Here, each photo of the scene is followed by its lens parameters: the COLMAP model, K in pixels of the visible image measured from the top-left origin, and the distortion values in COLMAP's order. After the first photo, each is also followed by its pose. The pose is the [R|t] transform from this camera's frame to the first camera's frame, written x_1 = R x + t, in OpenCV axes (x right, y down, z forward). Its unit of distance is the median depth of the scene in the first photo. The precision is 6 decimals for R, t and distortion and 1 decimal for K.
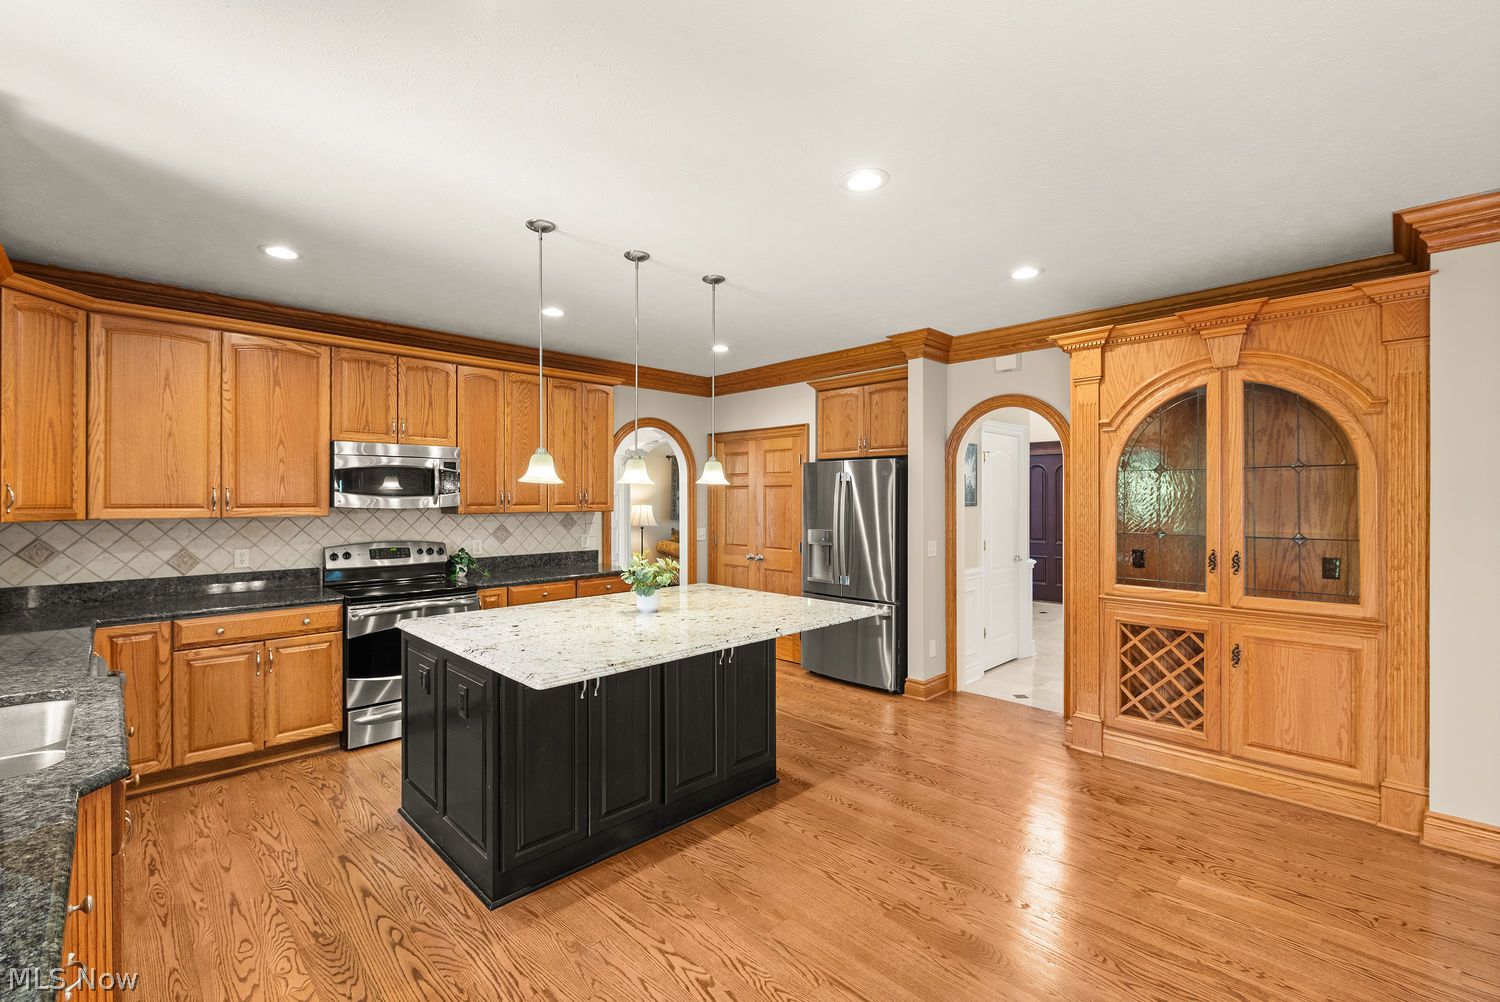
lens RADIAL K [[641.9, 0, 760.4], [0, 641.9, 501.5], [0, 0, 1]] dist [-0.001399, -0.000305]
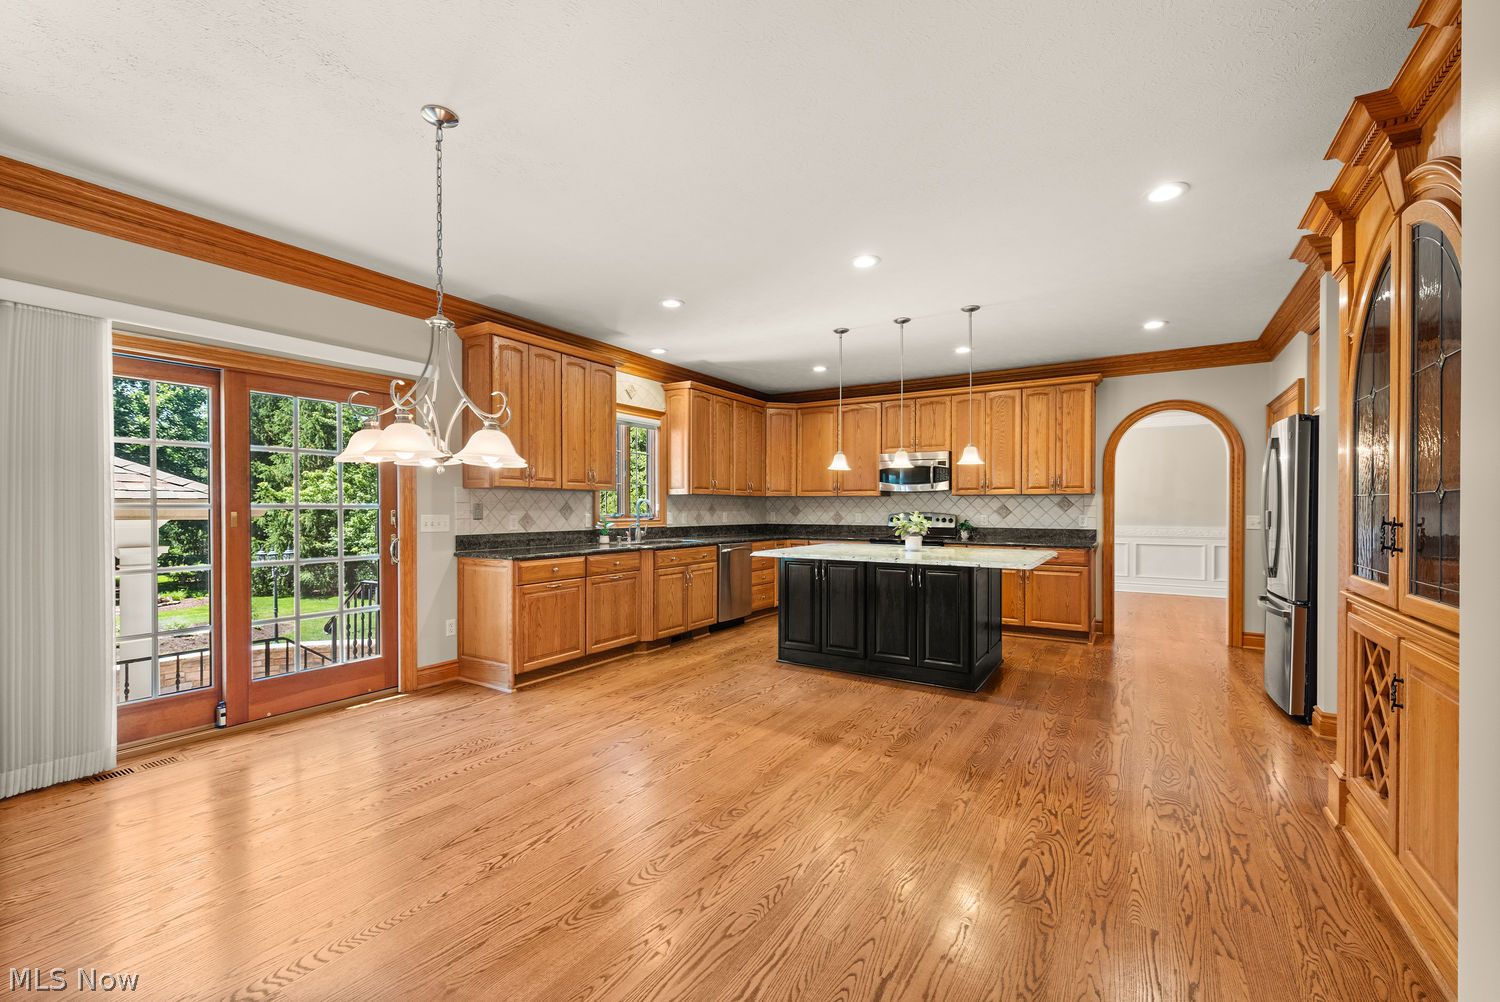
lens RADIAL K [[637.0, 0, 748.2], [0, 637.0, 507.7], [0, 0, 1]] dist [0.000311, -0.000625]
pose [[0.224154, -0.000217, -0.974554, 1.092207], [-0.004174, 0.999991, -0.001183, 0.065640], [0.974545, 0.004333, 0.224151, 0.256248]]
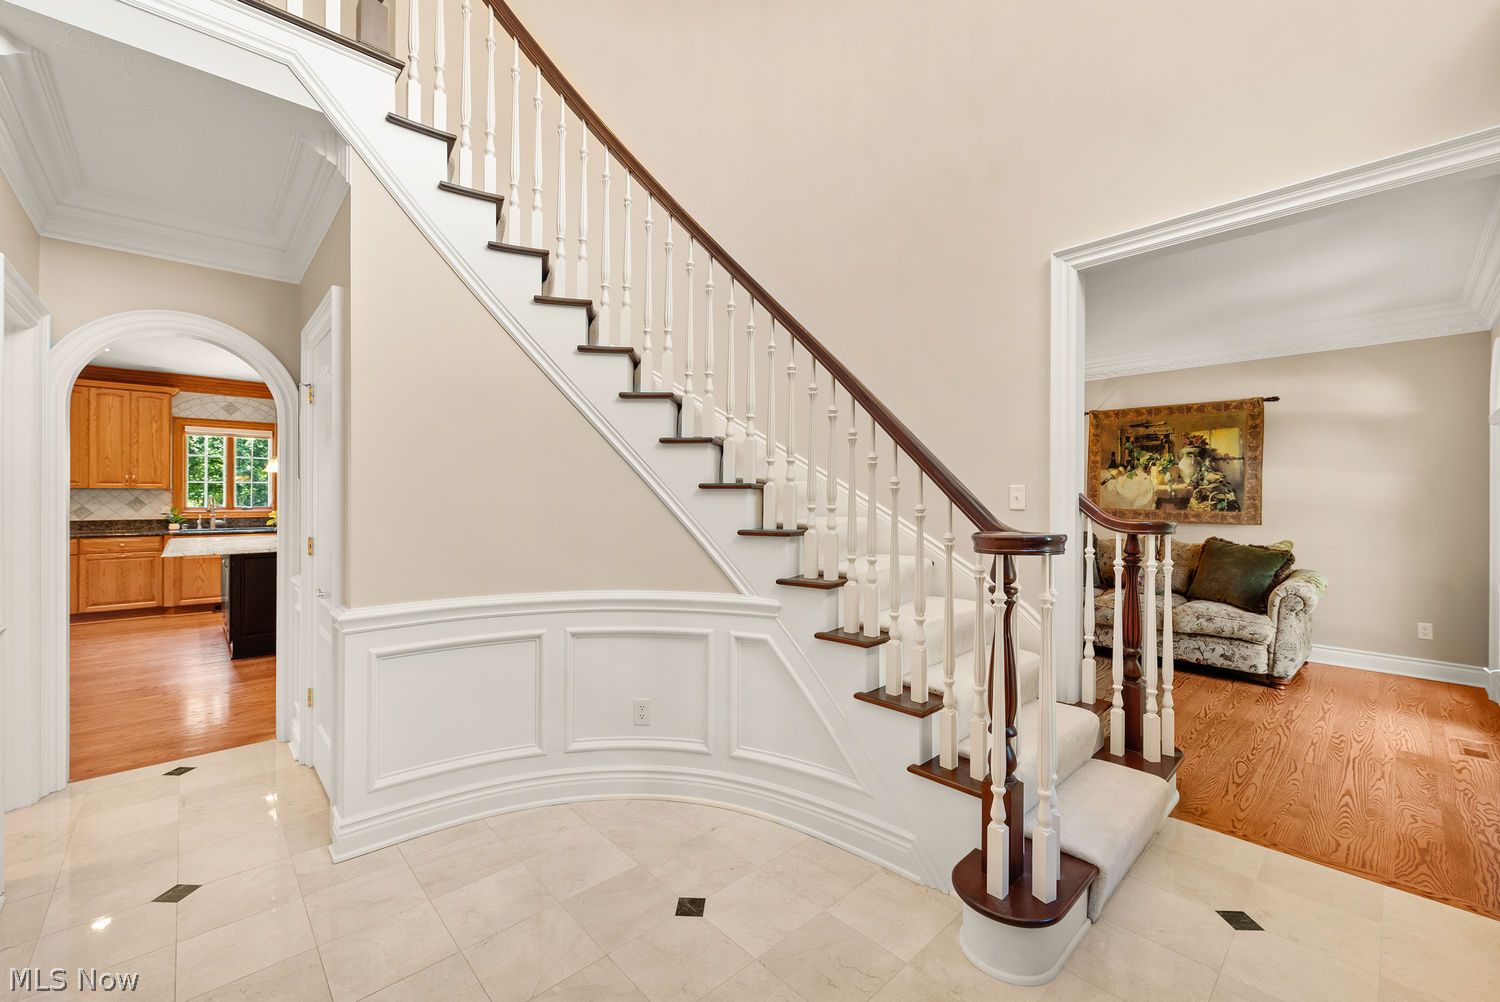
lens RADIAL K [[600.4, 0, 750.4], [0, 600.4, 501.5], [0, 0, 1]] dist [-0.003874, -0.000709]
pose [[-0.038202, -0.001355, -0.999269, 1.300631], [-0.002206, 0.999997, -0.001272, 0.061924], [0.999268, 0.002156, -0.038205, 2.130612]]
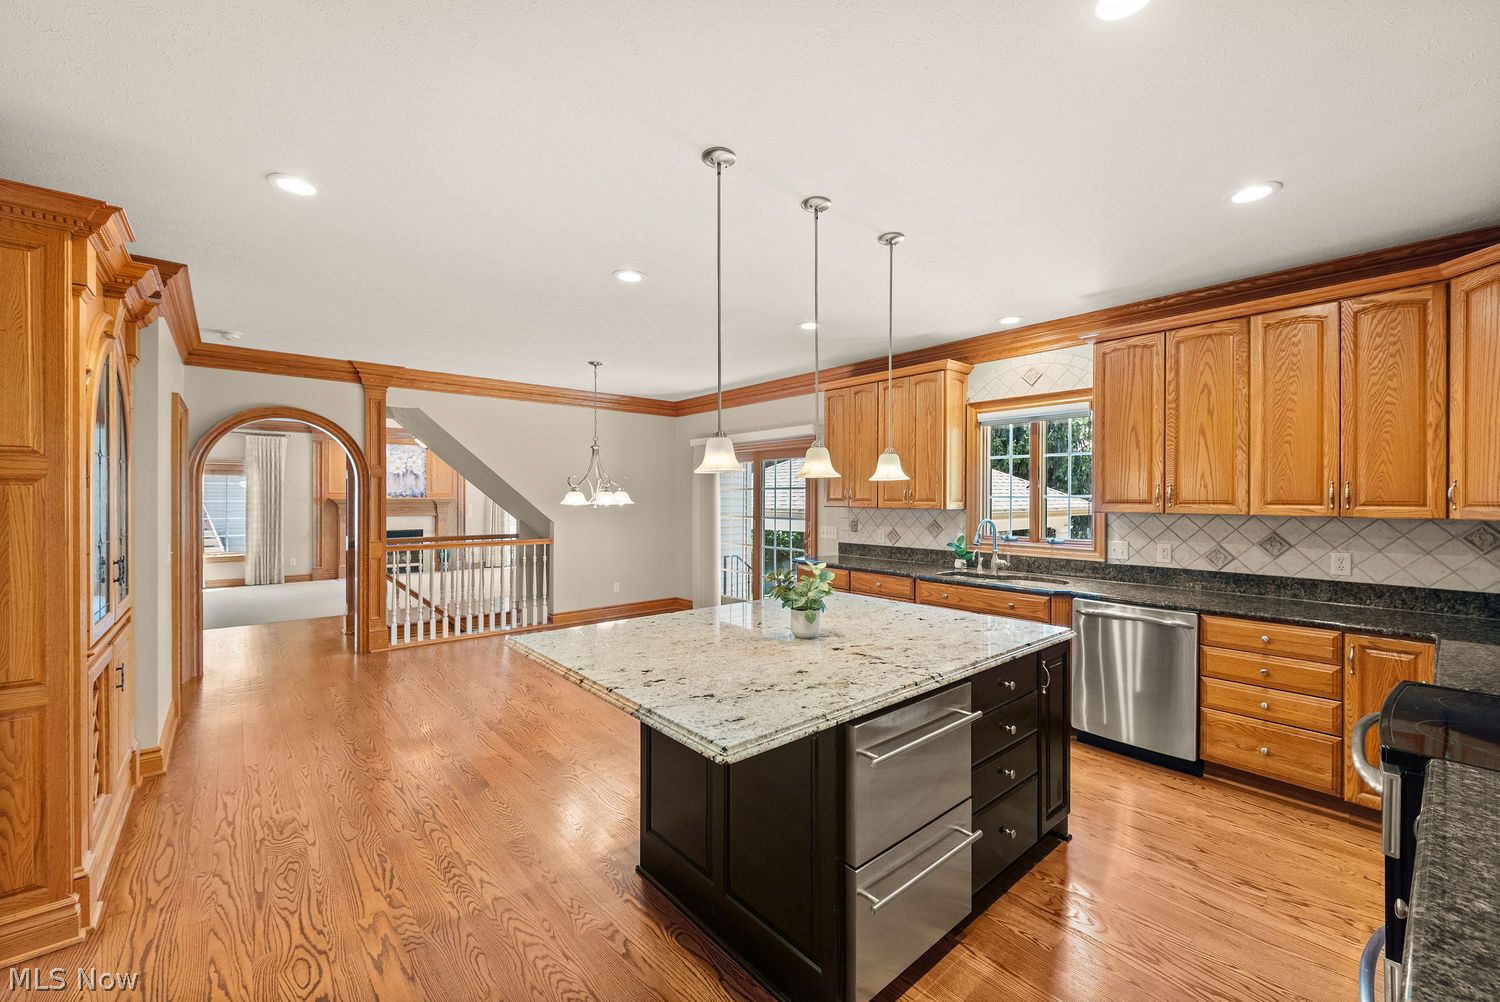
lens RADIAL K [[600.4, 0, 745.8], [0, 600.4, 495.9], [0, 0, 1]] dist [-0.003874, -0.000709]
pose [[-0.996193, 0.000017, 0.087181, -0.149188], [0.000080, 1.000000, 0.000720, -0.003252], [-0.087181, 0.000724, -0.996192, 1.586966]]
